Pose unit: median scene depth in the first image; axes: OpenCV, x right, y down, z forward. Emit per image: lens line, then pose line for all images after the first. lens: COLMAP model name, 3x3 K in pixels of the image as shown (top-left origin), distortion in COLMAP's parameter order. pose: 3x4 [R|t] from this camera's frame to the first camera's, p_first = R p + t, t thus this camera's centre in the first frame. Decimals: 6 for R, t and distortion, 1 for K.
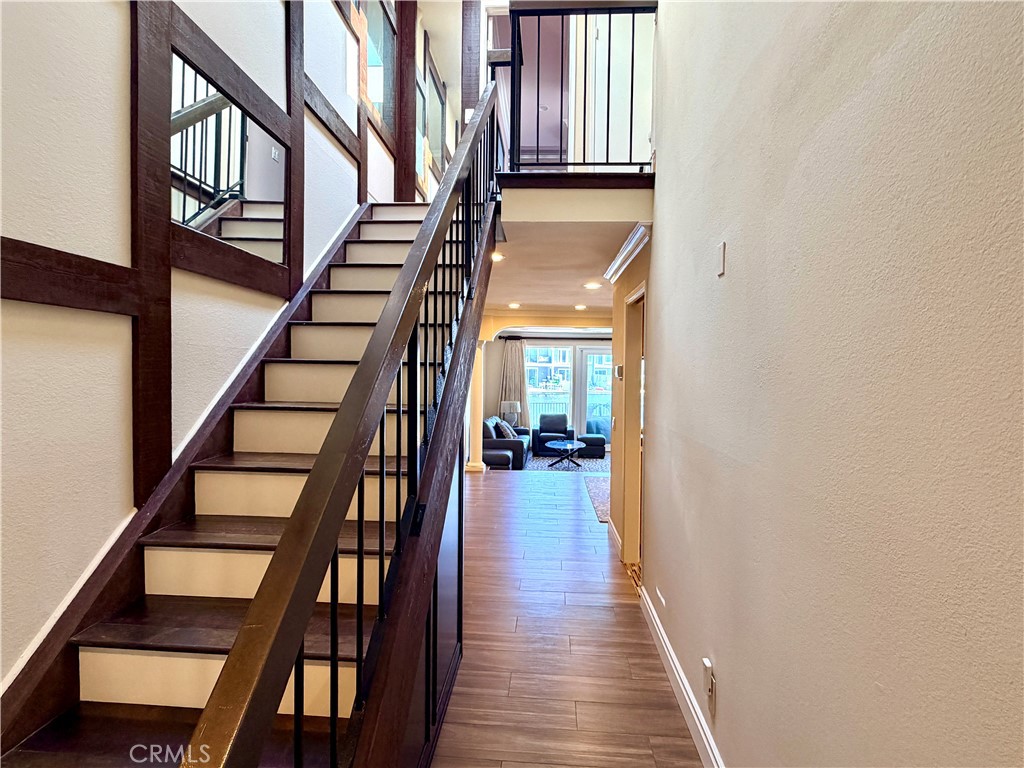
lens RADIAL K [[537.3, 0, 512.0], [0, 537.3, 384.0], [0, 0, 1]] dist [0.000096, -0.000004]
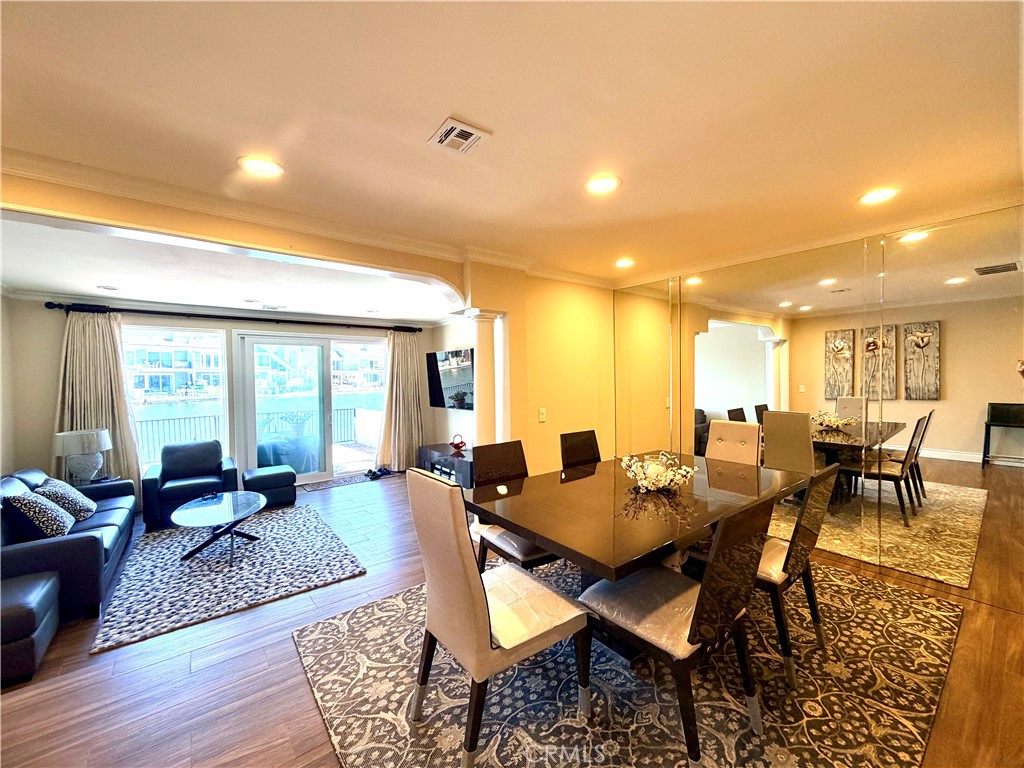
lens RADIAL K [[407.6, 0, 510.5], [0, 407.6, 387.9], [0, 0, 1]] dist [0.000931, 0.000037]
pose [[0.742866, -0.044842, 0.667936, 0.040891], [0.038032, 0.998970, 0.024768, -0.002240], [-0.668359, 0.007004, 0.743806, 0.436606]]
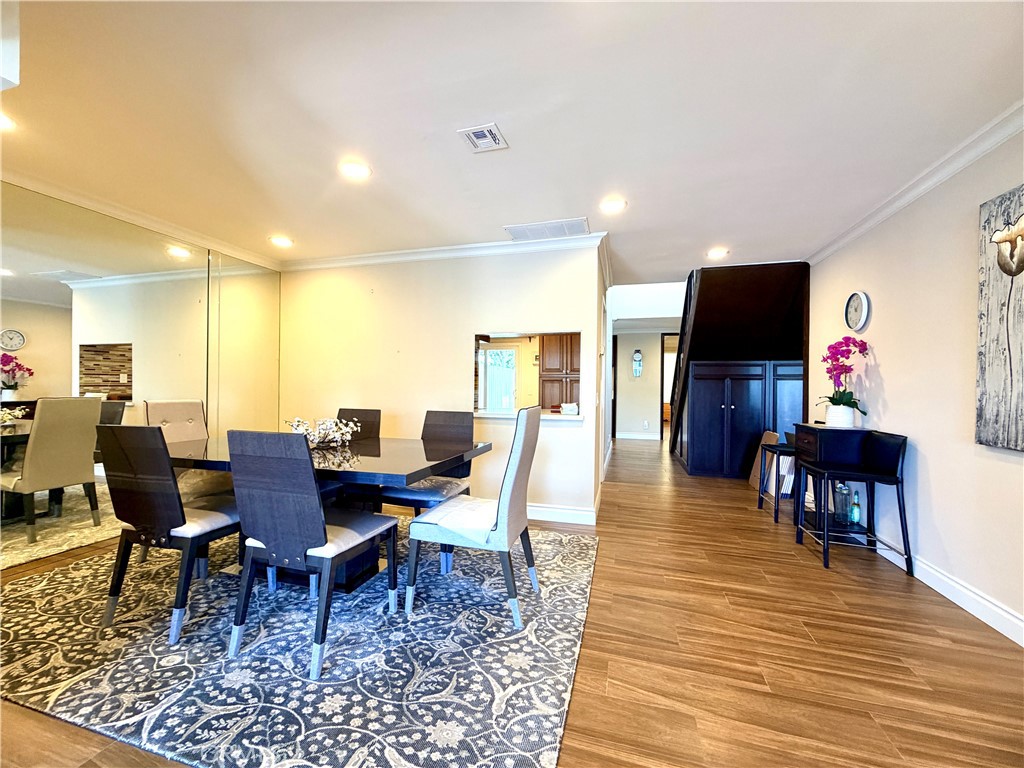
lens RADIAL K [[407.6, 0, 510.5], [0, 407.6, 387.9], [0, 0, 1]] dist [0.000931, 0.000037]
pose [[-0.976593, -0.020939, 0.214075, 0.162547], [-0.015388, 0.999502, 0.027566, 0.053734], [-0.214545, 0.023627, -0.976428, 1.431307]]
